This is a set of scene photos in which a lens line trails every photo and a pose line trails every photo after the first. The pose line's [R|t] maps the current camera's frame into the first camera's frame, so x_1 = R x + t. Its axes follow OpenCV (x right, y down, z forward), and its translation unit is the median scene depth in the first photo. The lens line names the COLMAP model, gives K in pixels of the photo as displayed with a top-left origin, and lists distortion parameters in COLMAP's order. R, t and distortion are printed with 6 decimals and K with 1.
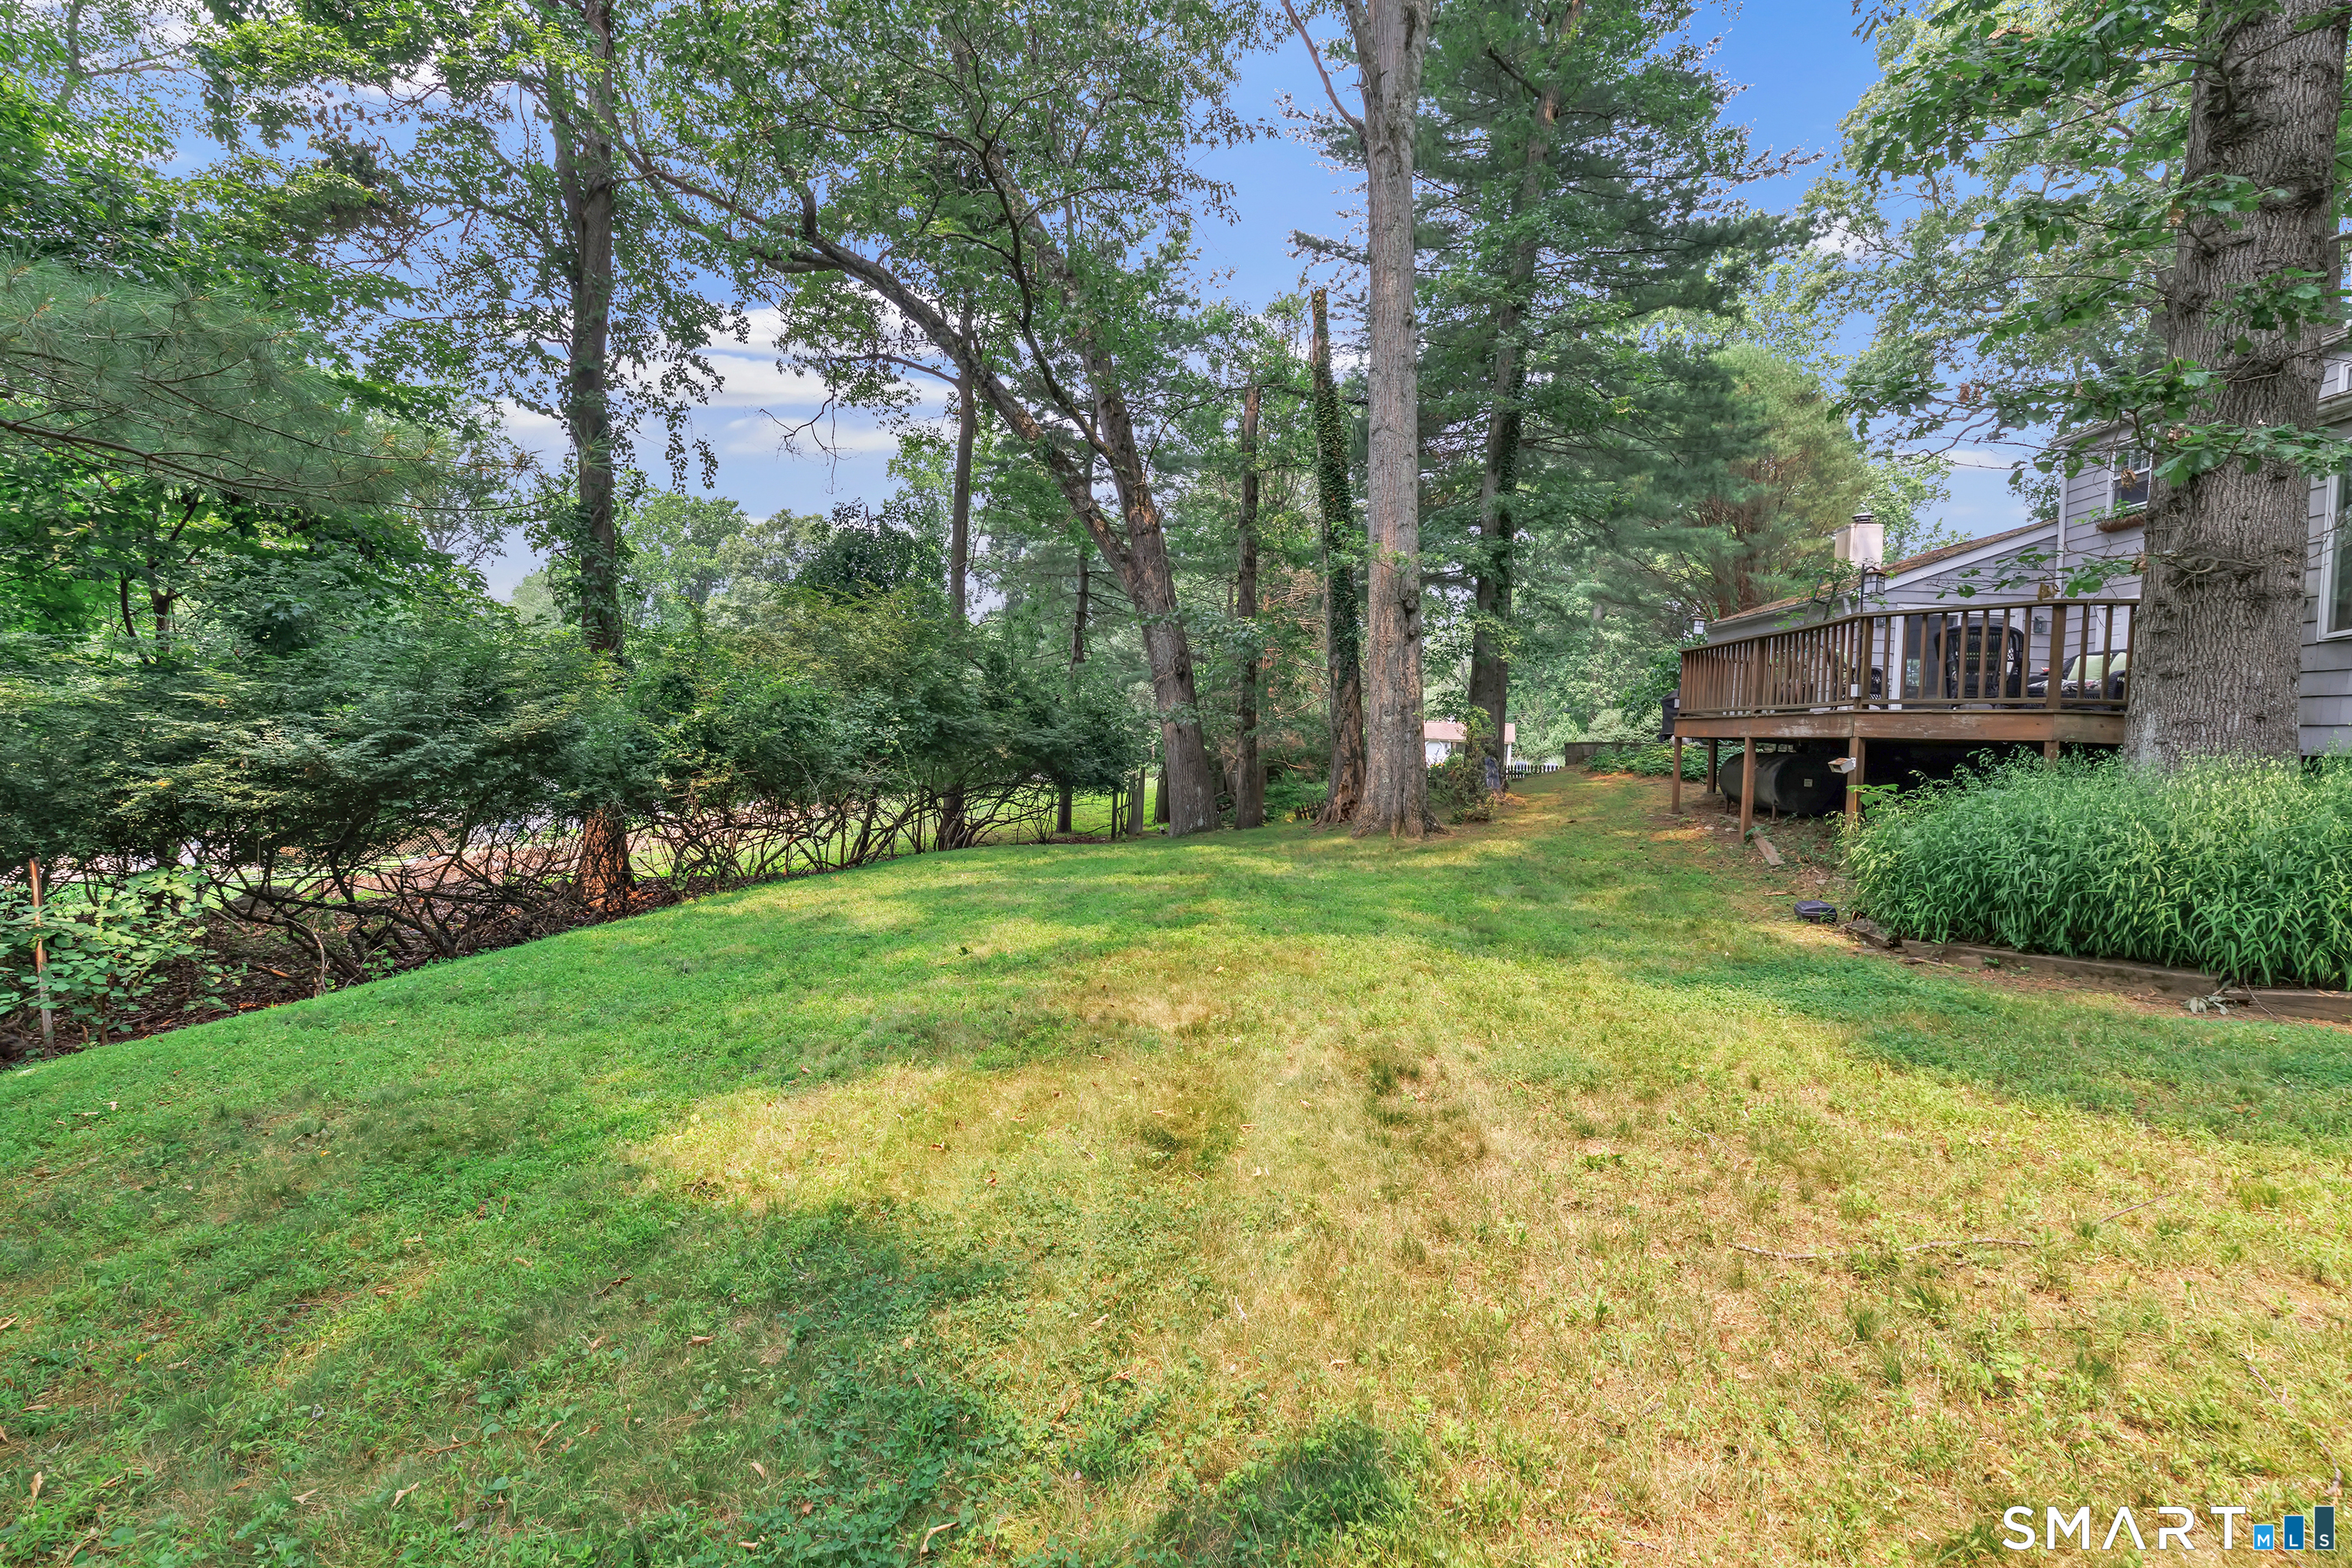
lens RADIAL K [[1042.4, 0, 1184.3], [0, 1042.4, 734.2], [0, 0, 1]] dist [0.001380, 0.001166]
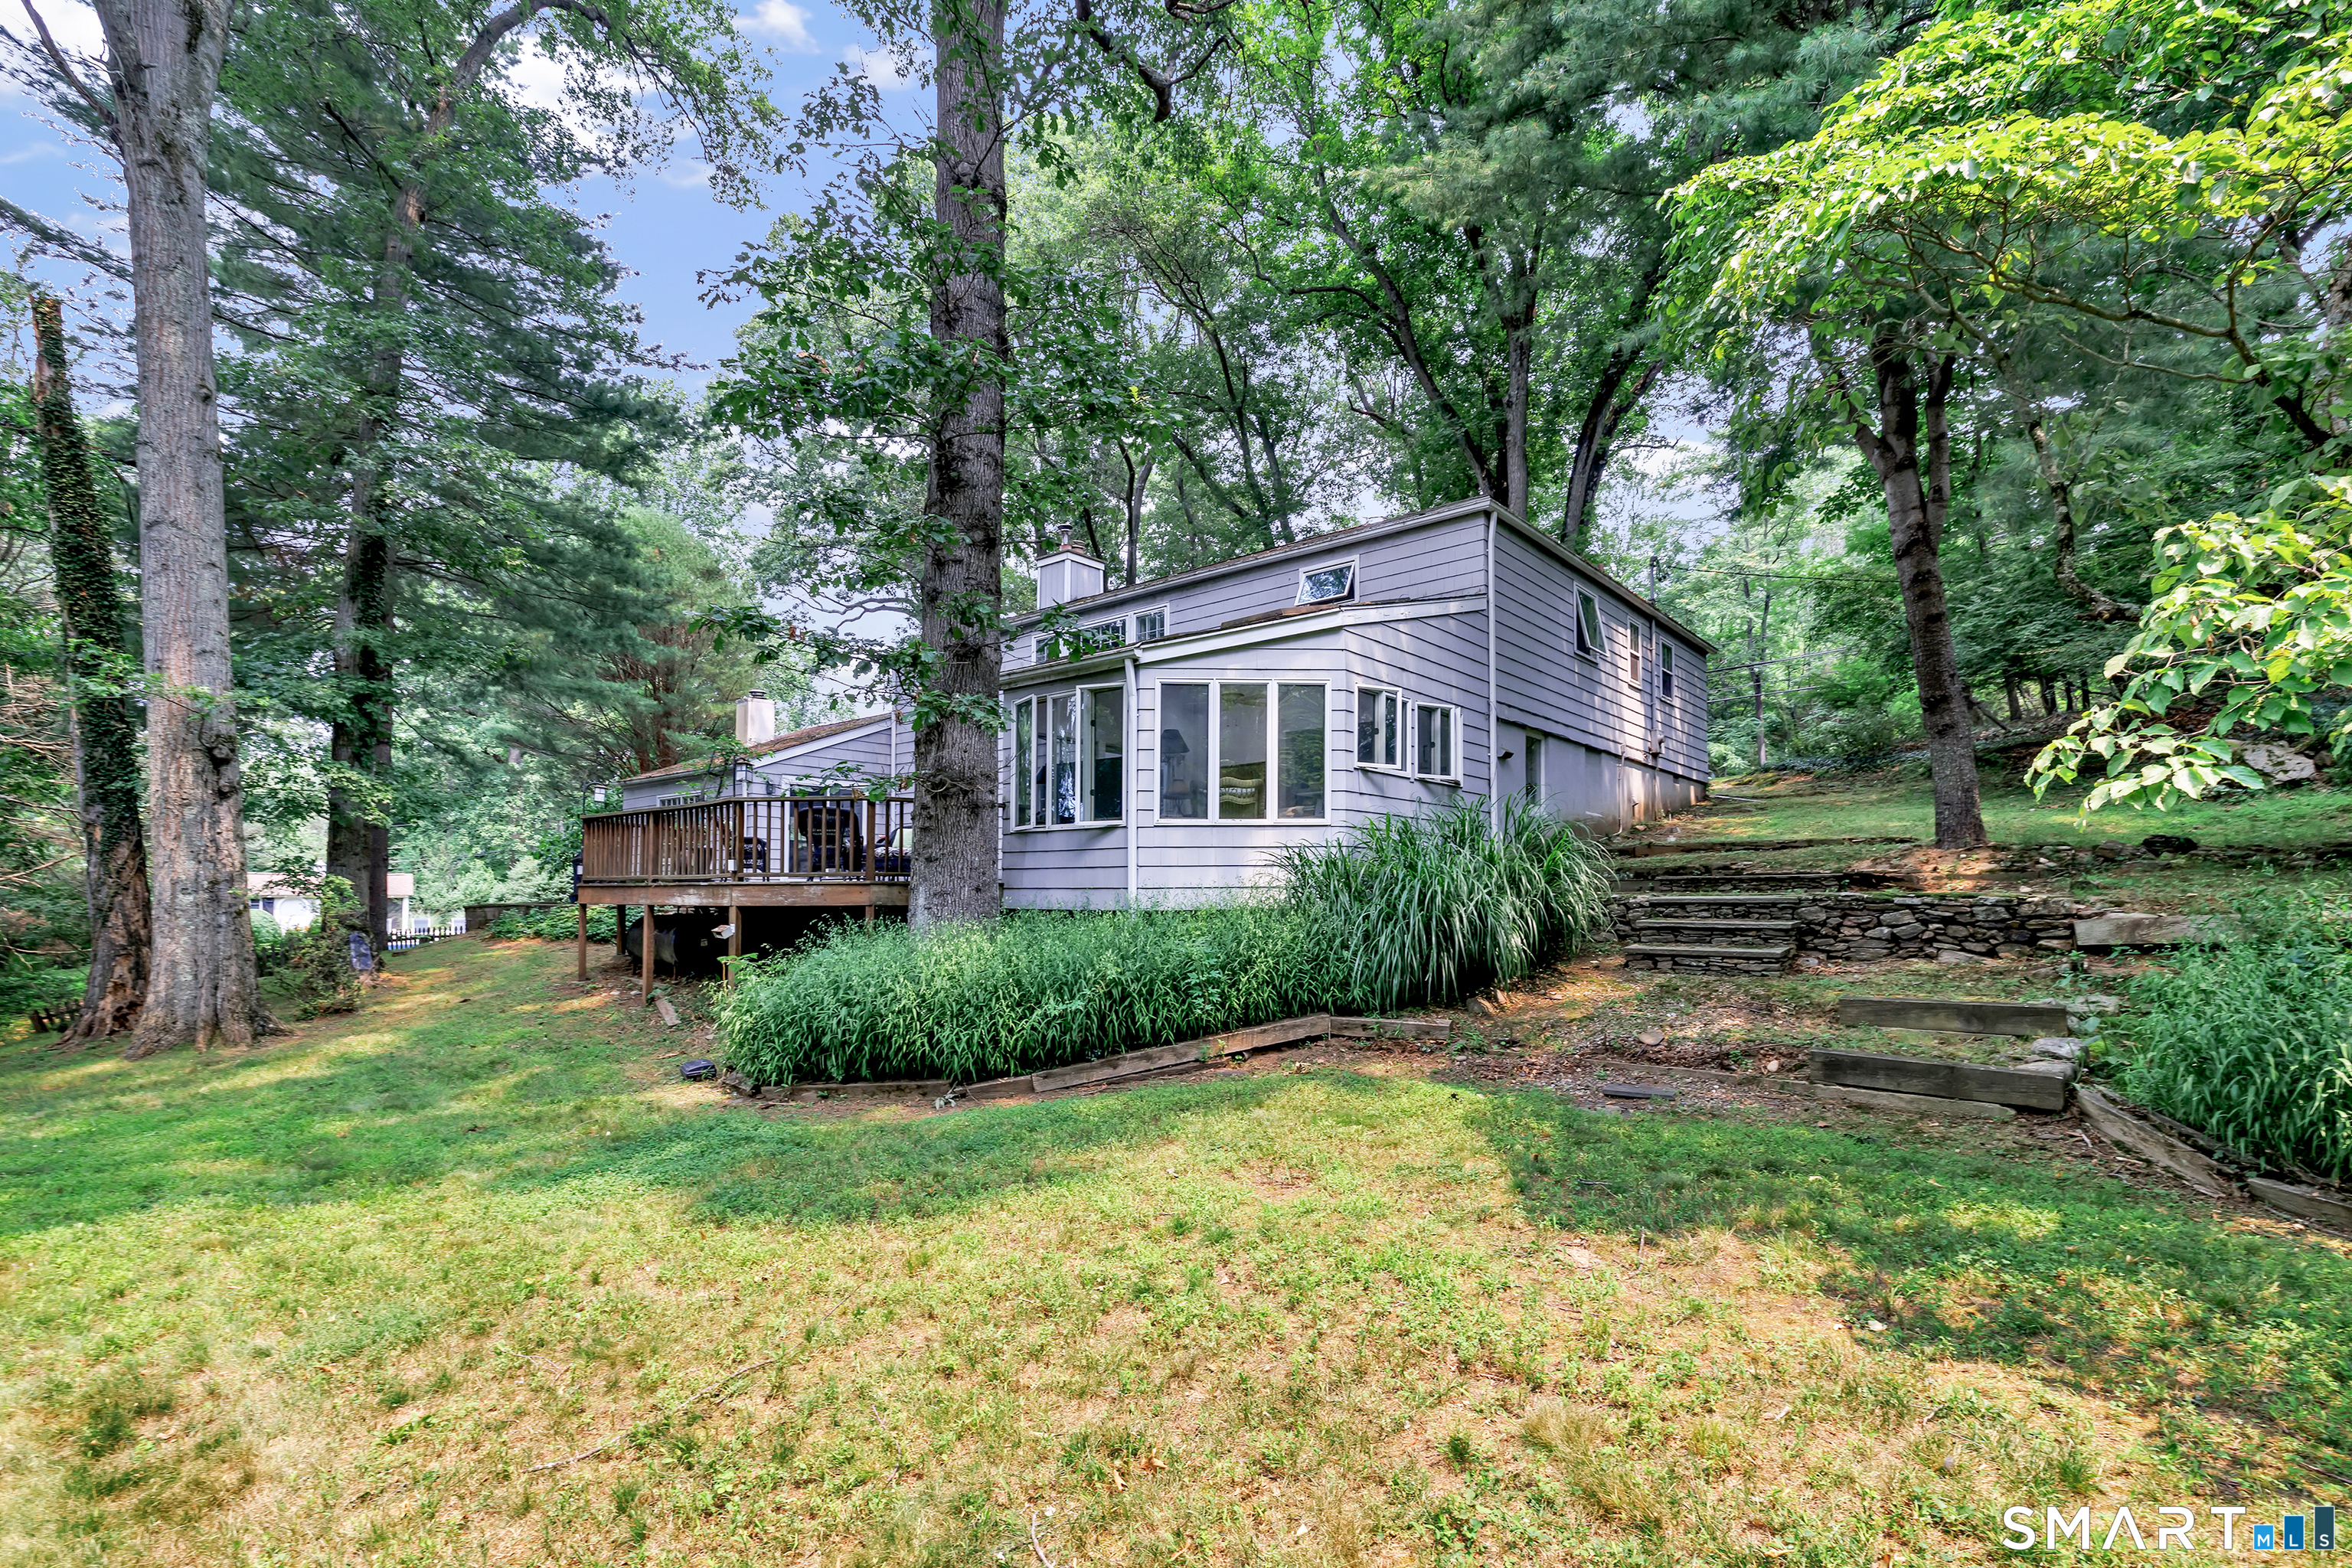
lens RADIAL K [[1042.4, 0, 1151.6], [0, 1042.4, 861.7], [0, 0, 1]] dist [0.001380, 0.001166]
pose [[0.604105, -0.013612, 0.796788, 0.016344], [0.025946, 0.999660, -0.002594, -0.029178], [-0.796482, 0.022240, 0.604253, -0.043538]]
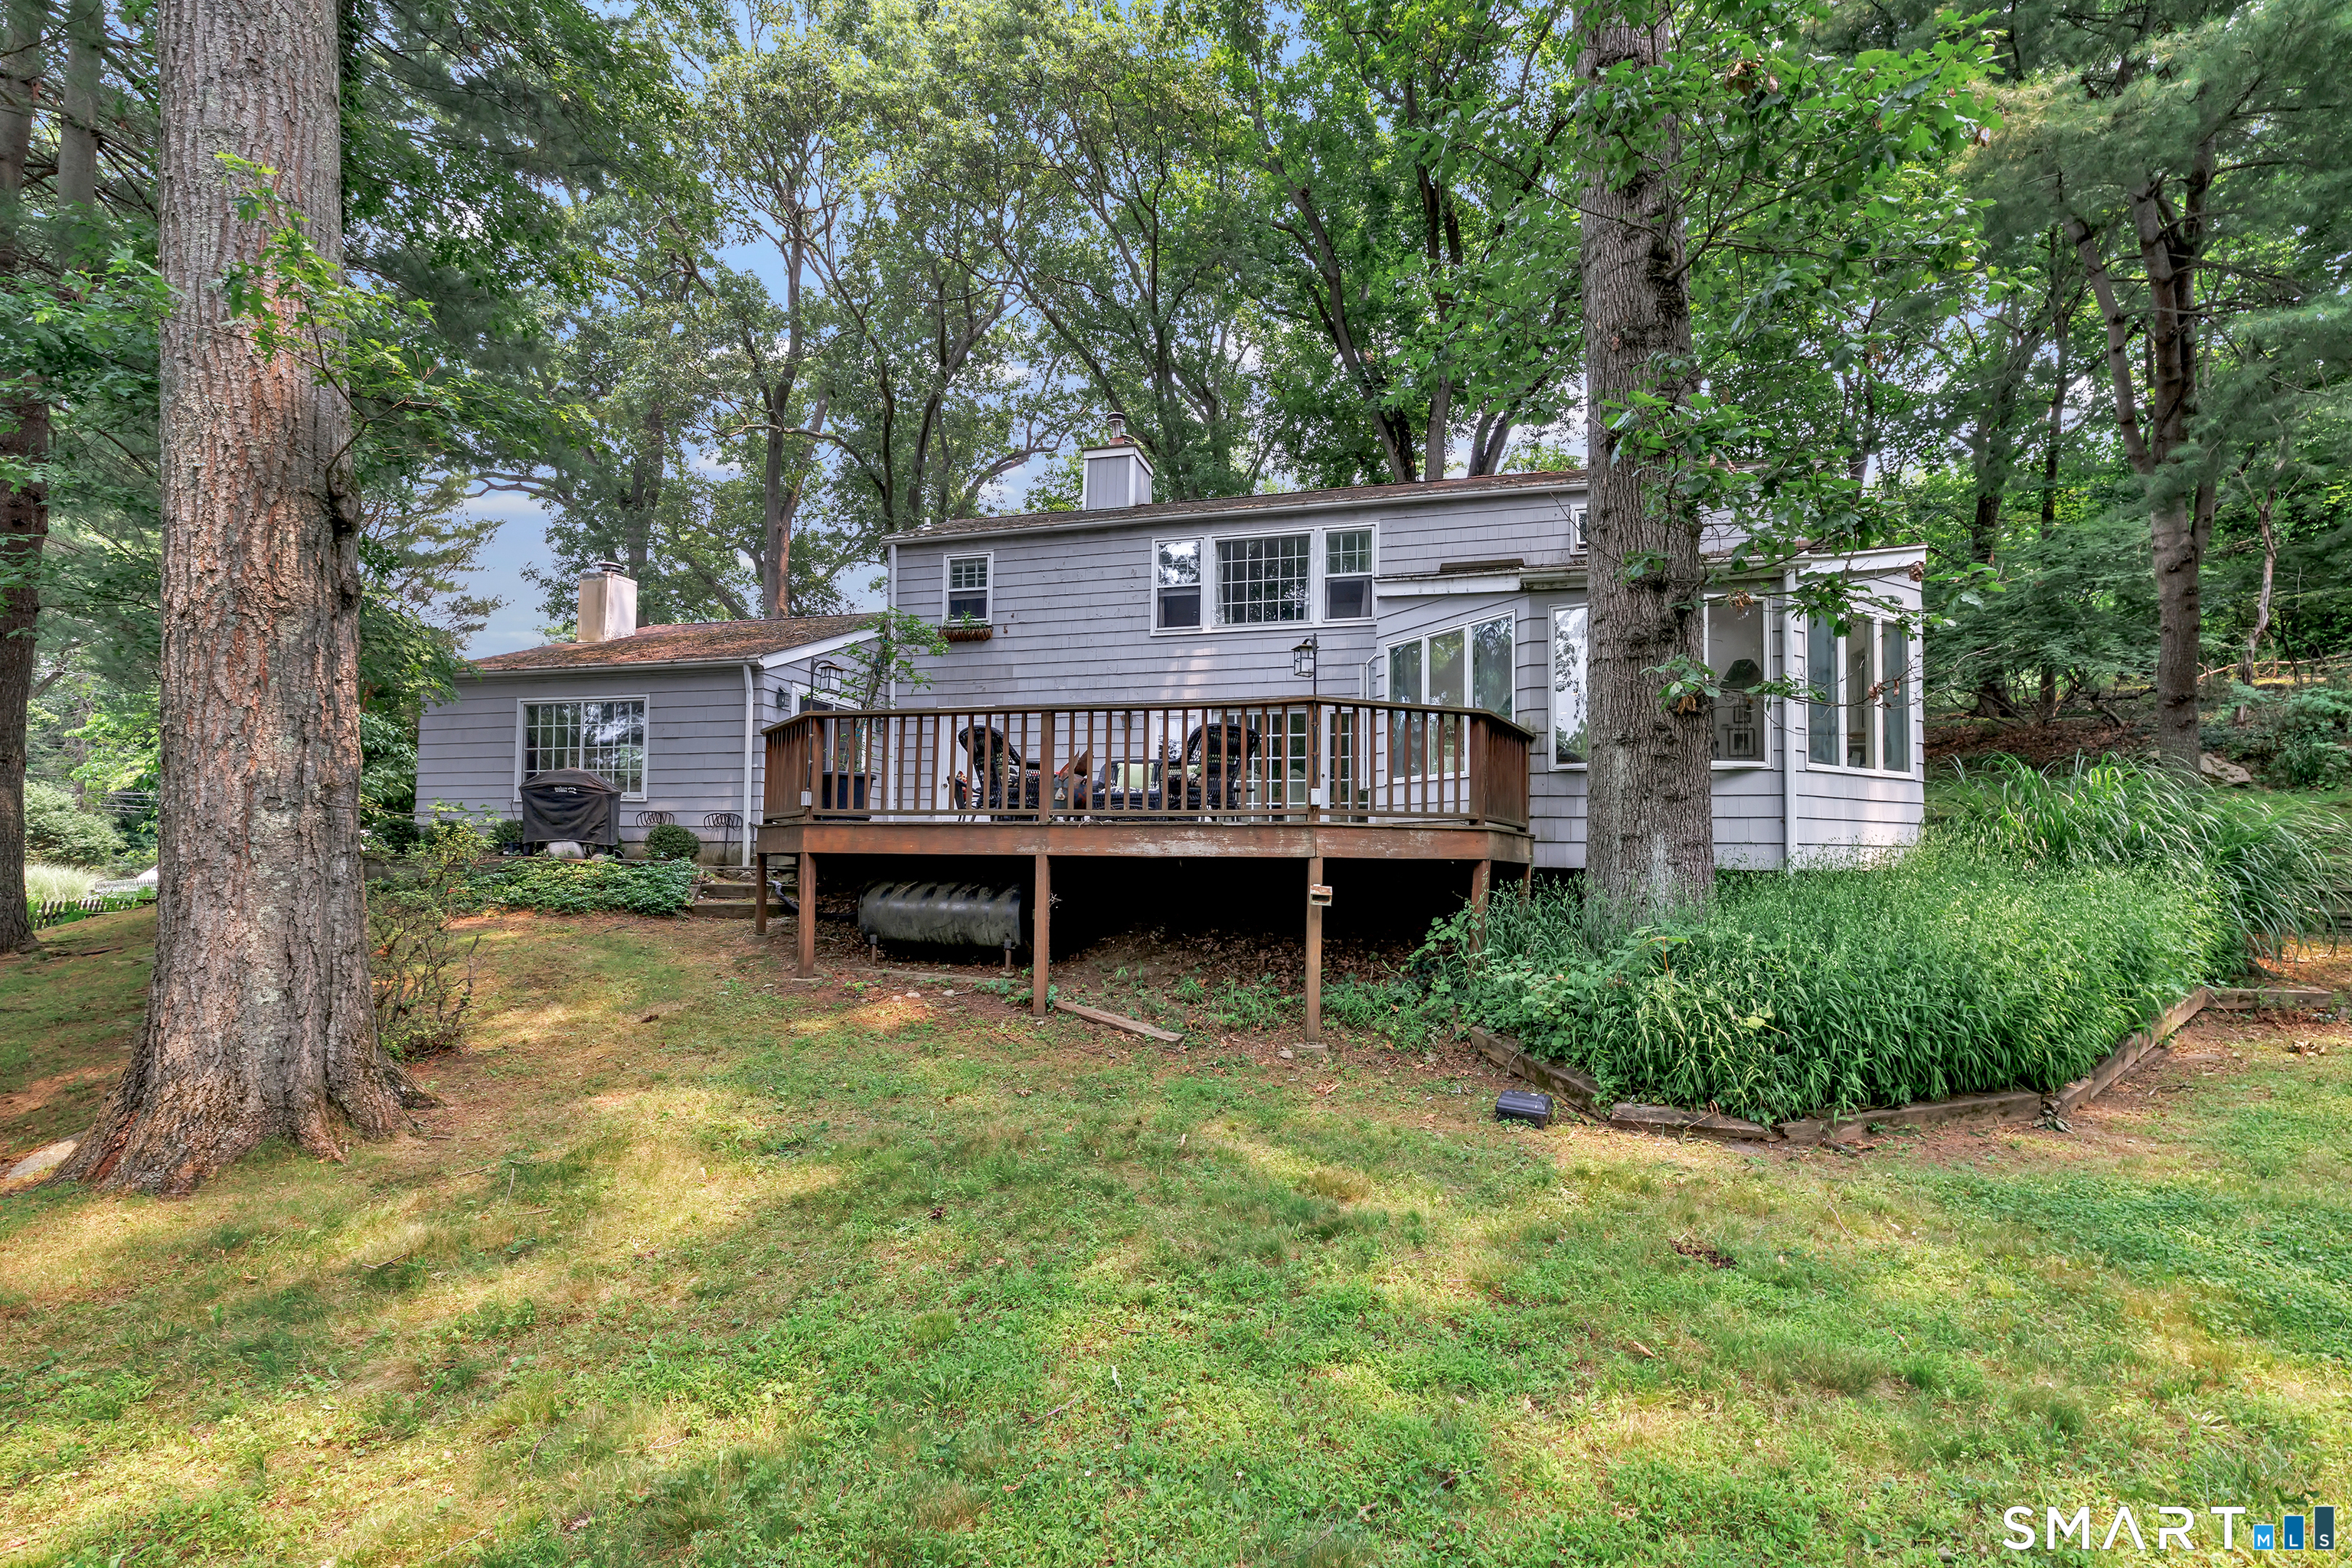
lens RADIAL K [[1042.4, 0, 1201.0], [0, 1042.4, 832.5], [0, 0, 1]] dist [0.001380, 0.001166]
pose [[0.197995, -0.003628, 0.980196, -0.113166], [-0.001789, 0.999990, 0.004063, -0.017301], [-0.980201, -0.002558, 0.197987, 0.863618]]
